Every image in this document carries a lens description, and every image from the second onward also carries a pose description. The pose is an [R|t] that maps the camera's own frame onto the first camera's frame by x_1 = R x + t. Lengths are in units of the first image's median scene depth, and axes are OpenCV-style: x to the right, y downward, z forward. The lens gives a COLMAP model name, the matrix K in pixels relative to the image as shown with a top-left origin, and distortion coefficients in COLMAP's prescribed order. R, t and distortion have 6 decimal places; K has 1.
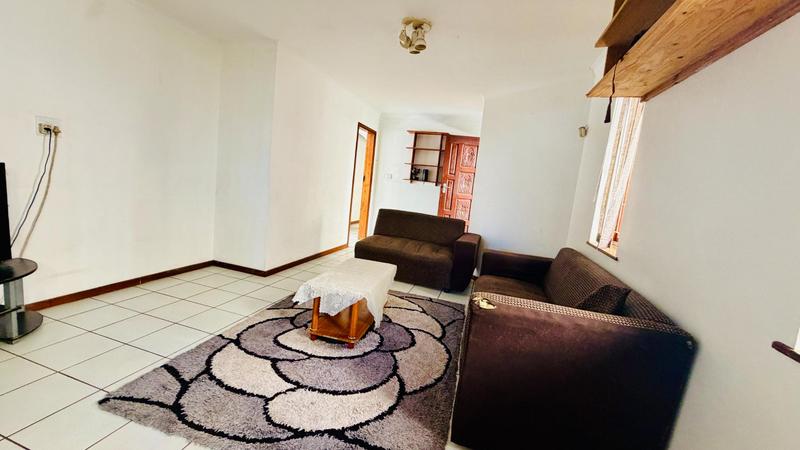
lens RADIAL K [[319.6, 0, 398.9], [0, 319.6, 224.3], [0, 0, 1]] dist [0.001054, -0.000182]
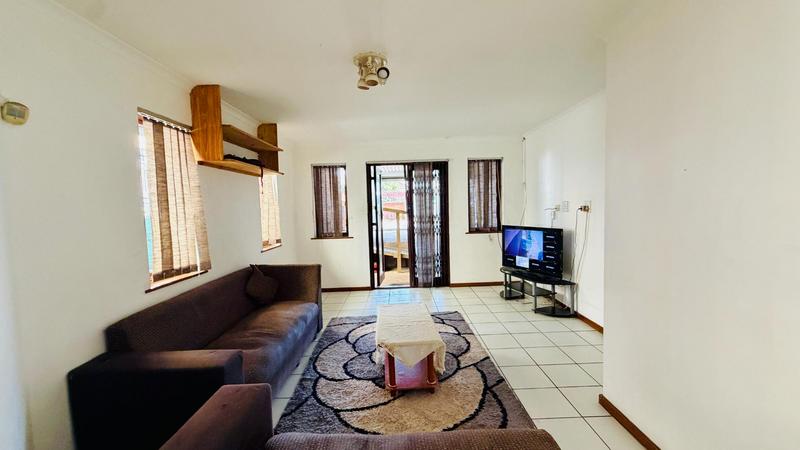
lens RADIAL K [[319.6, 0, 396.5], [0, 319.6, 228.7], [0, 0, 1]] dist [0.001054, -0.000182]
pose [[-0.957665, -0.051928, -0.283164, 0.217773], [-0.102426, 0.980697, 0.166559, -0.326766], [0.269049, 0.188511, -0.944498, 2.029936]]
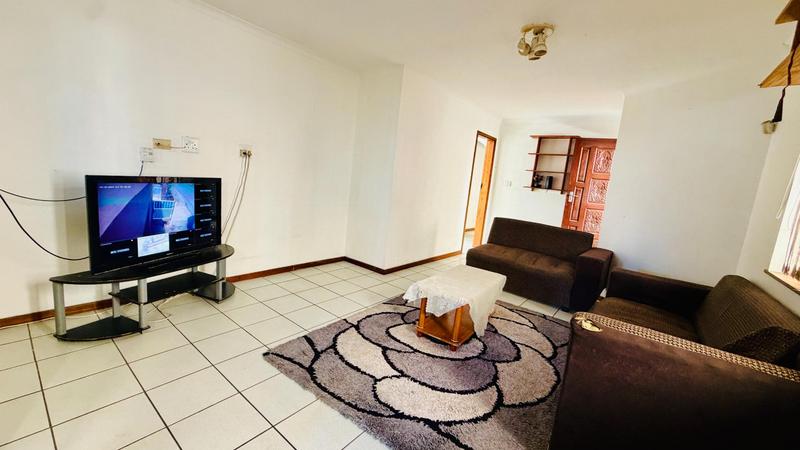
lens RADIAL K [[319.6, 0, 399.2], [0, 319.6, 224.4], [0, 0, 1]] dist [0.001054, -0.000182]
pose [[0.931671, 0.041653, -0.360908, 0.041547], [-0.048154, 0.998799, -0.009035, -0.005998], [0.360099, 0.025796, 0.932558, -0.044644]]
